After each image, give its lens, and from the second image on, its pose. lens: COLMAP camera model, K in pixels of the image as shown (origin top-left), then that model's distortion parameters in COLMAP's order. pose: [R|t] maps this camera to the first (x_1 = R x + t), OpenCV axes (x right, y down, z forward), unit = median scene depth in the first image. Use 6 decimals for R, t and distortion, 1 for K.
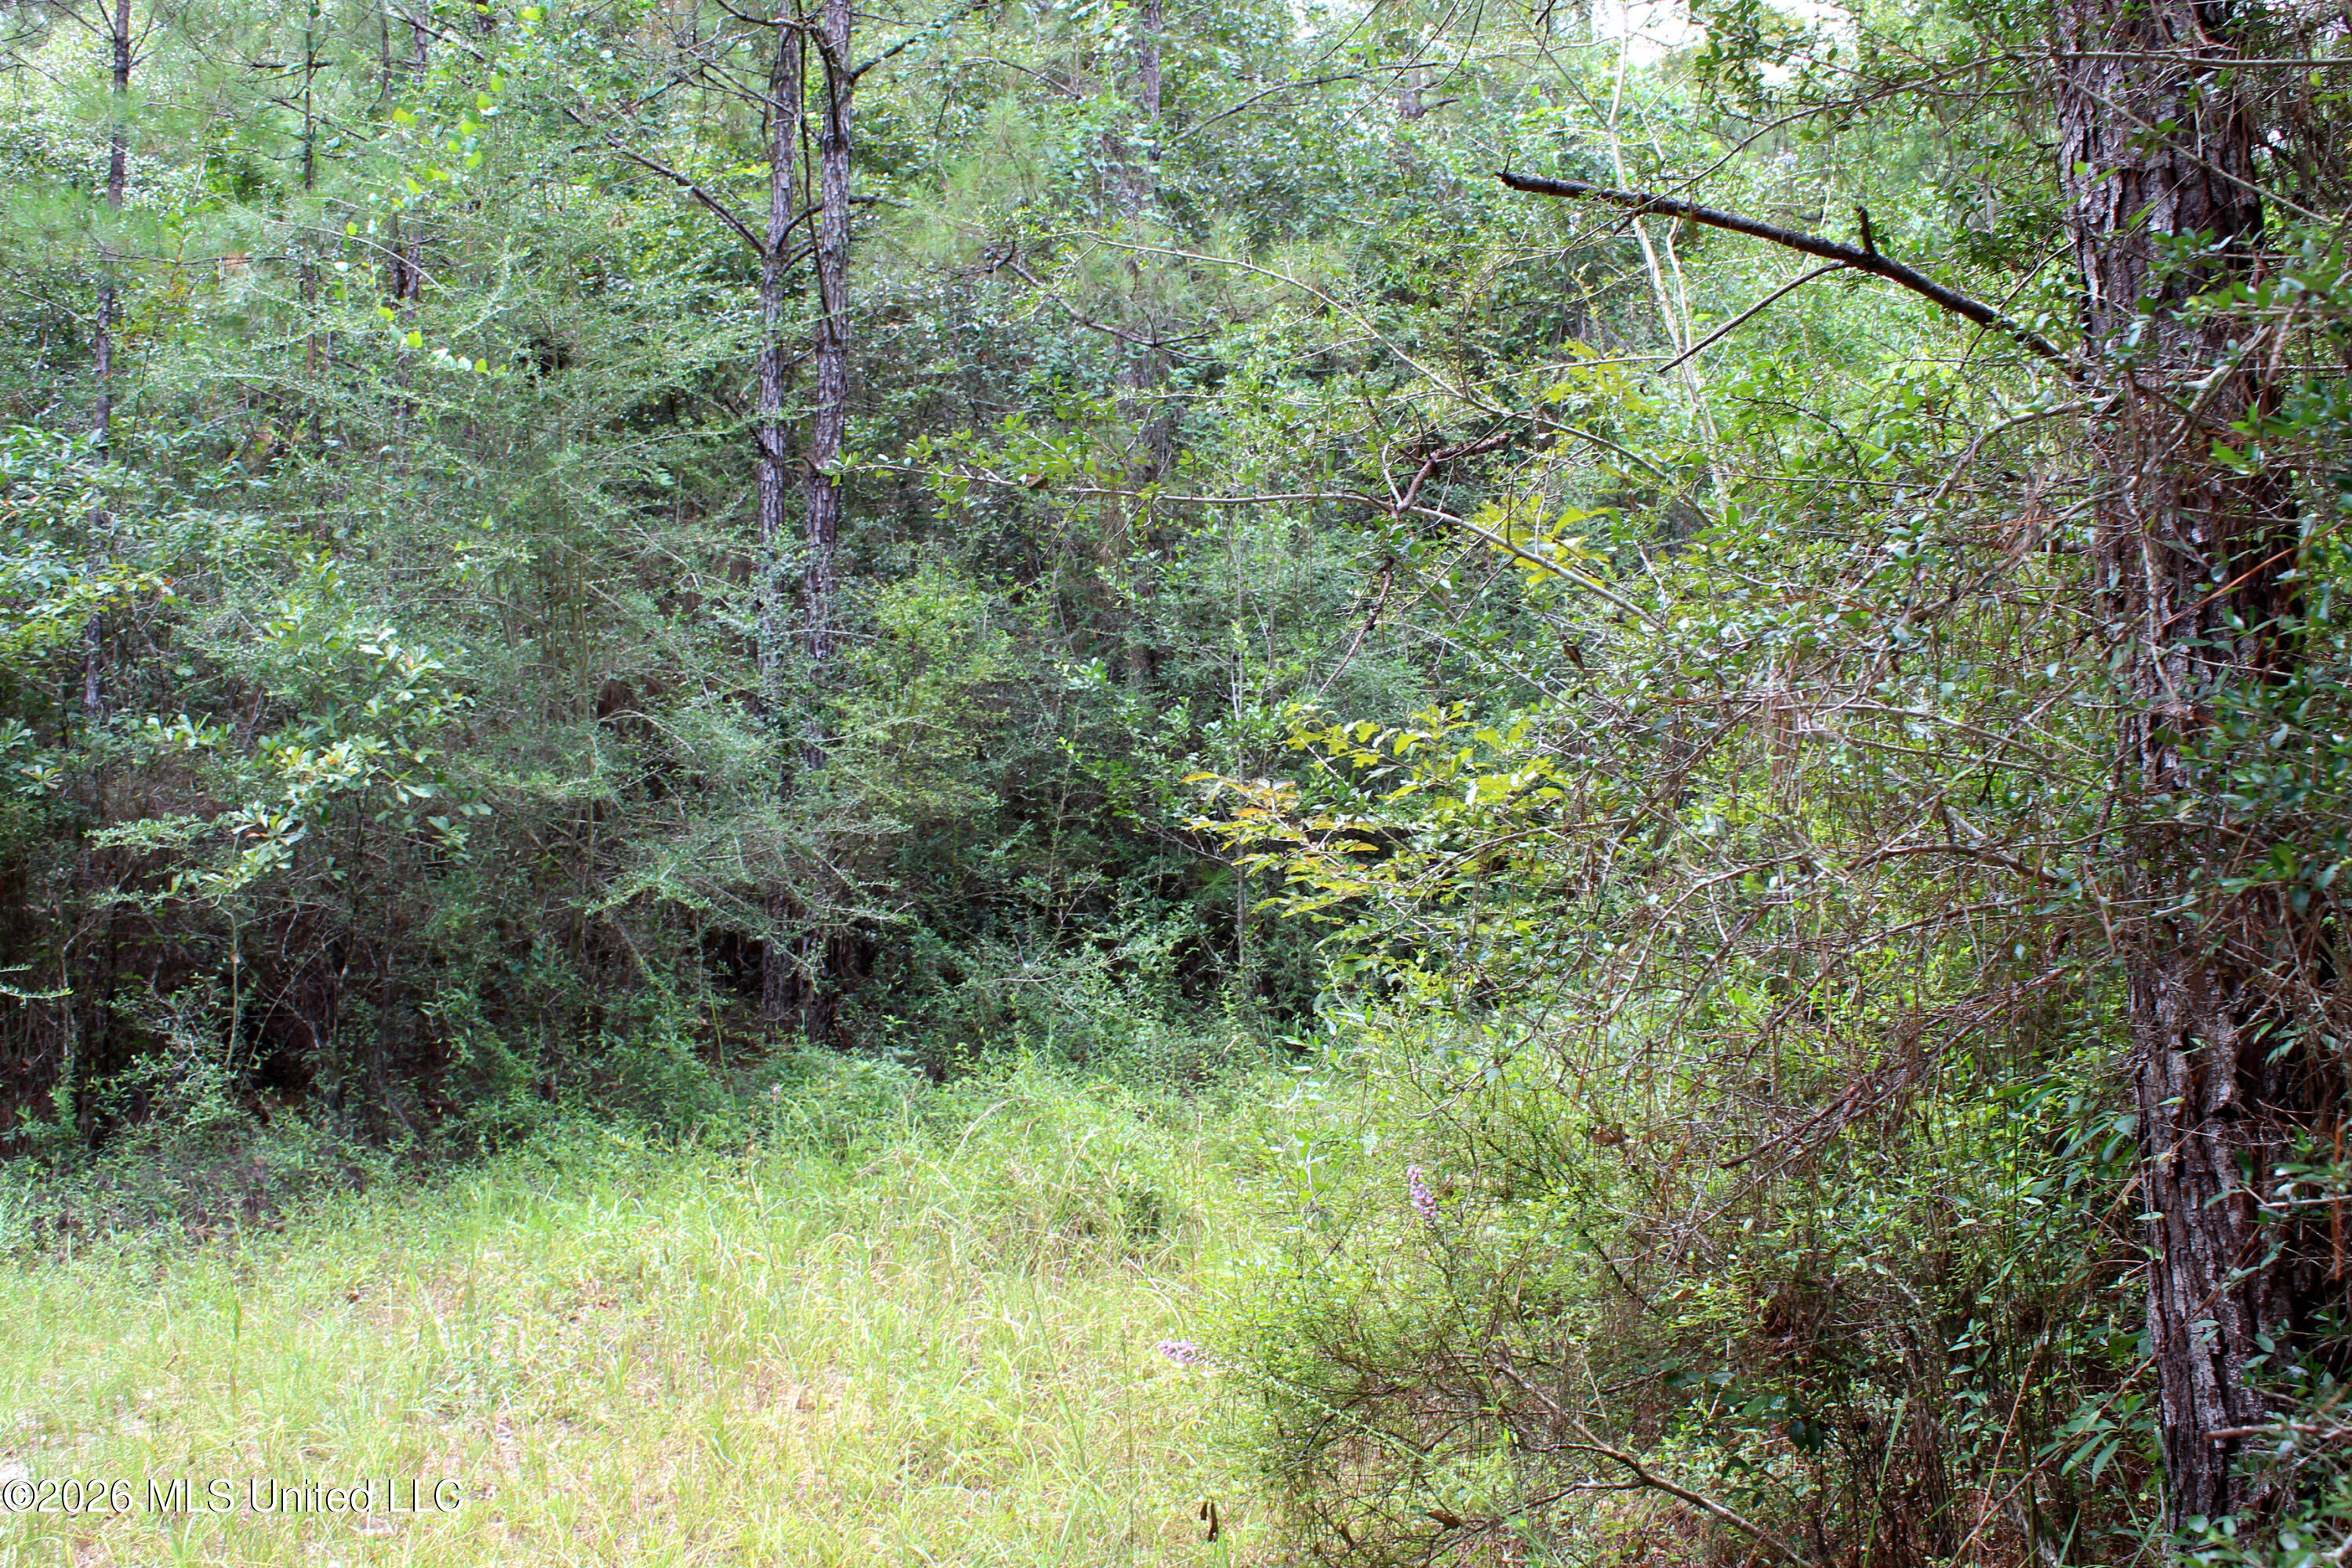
lens RADIAL K [[2360.4, 0, 1178.9], [0, 2360.4, 786.2], [0, 0, 1]] dist [-0.090604, 0.000000]
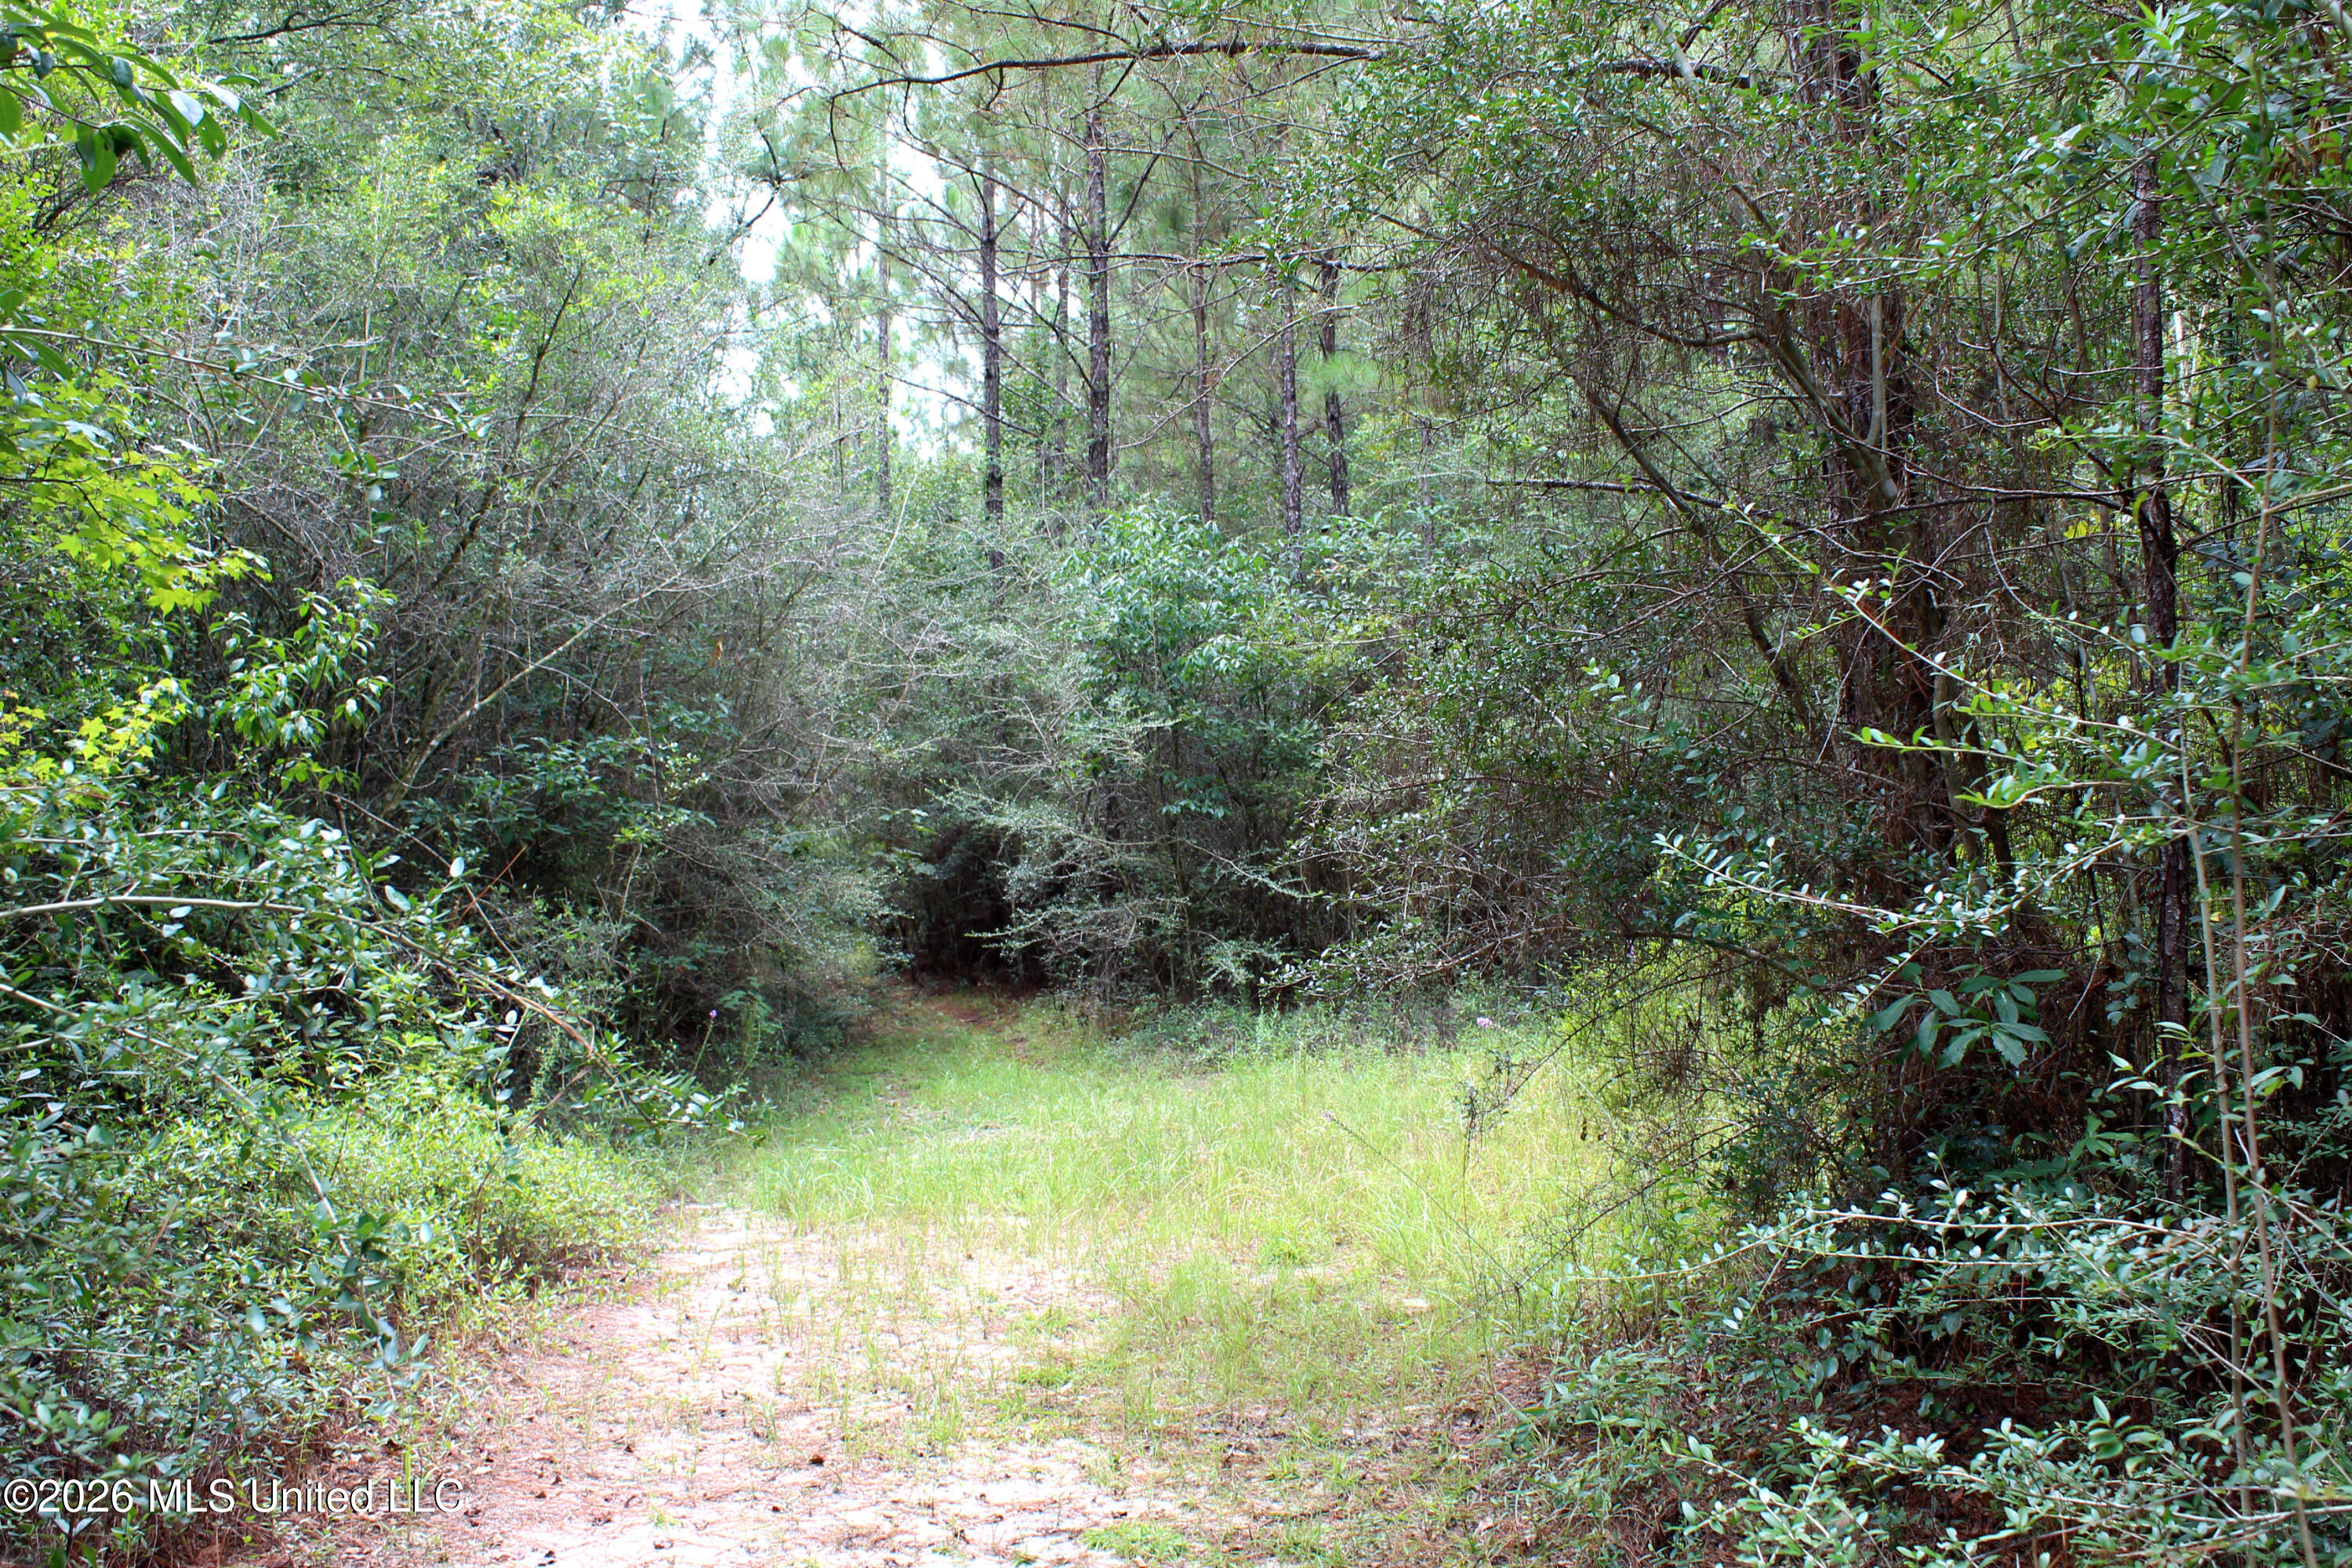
lens RADIAL K [[2360.4, 0, 1168.4], [0, 2360.4, 769.8], [0, 0, 1]] dist [-0.090604, 0.000000]
pose [[0.784094, -0.041571, -0.619248, 0.394573], [0.052153, 0.998639, -0.001005, 0.001307], [0.618447, -0.031508, 0.785195, -0.293919]]
